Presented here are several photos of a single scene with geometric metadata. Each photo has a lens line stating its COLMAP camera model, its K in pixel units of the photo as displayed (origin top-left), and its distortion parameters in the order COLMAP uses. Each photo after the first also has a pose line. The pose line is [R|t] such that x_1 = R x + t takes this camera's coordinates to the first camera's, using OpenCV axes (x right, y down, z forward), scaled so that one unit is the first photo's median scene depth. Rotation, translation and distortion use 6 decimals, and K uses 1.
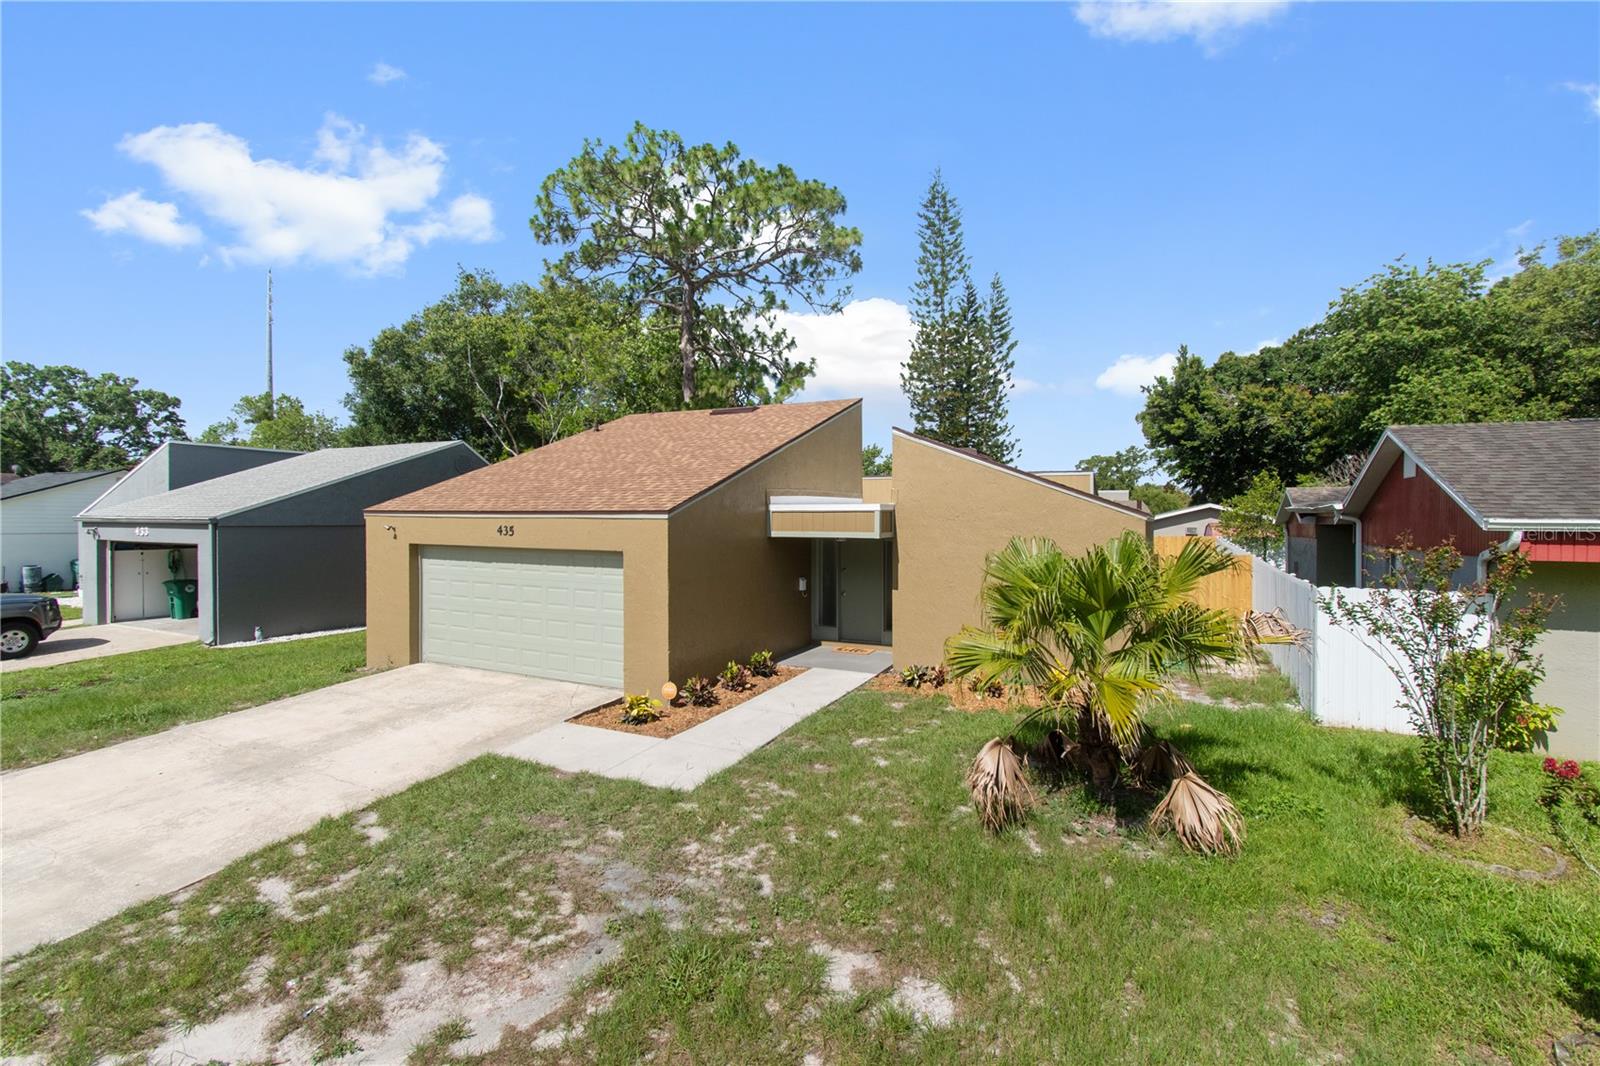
lens RADIAL K [[723.0, 0, 785.4], [0, 723.0, 526.1], [0, 0, 1]] dist [-0.001034, 0.000897]
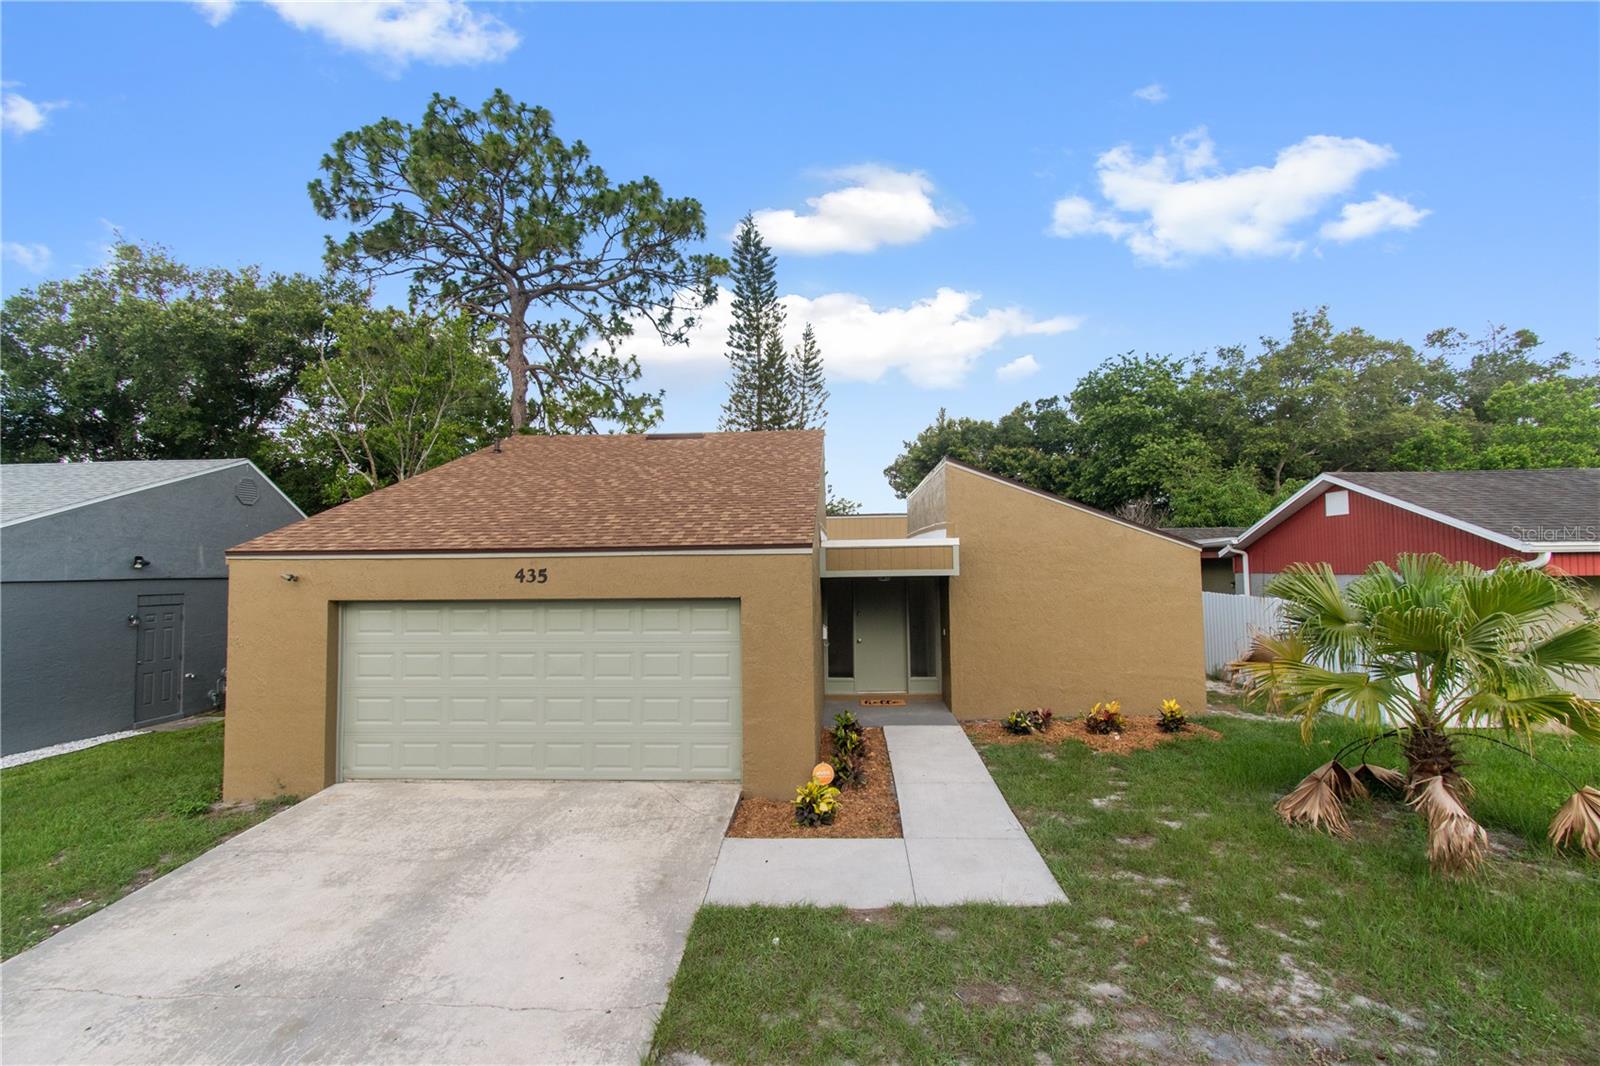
lens RADIAL K [[723.0, 0, 802.9], [0, 723.0, 532.8], [0, 0, 1]] dist [-0.001034, 0.000897]
pose [[0.915471, 0.001658, 0.402380, -0.425940], [0.021936, 0.998299, -0.054021, 0.008272], [-0.401785, 0.058282, 0.913877, 0.243986]]
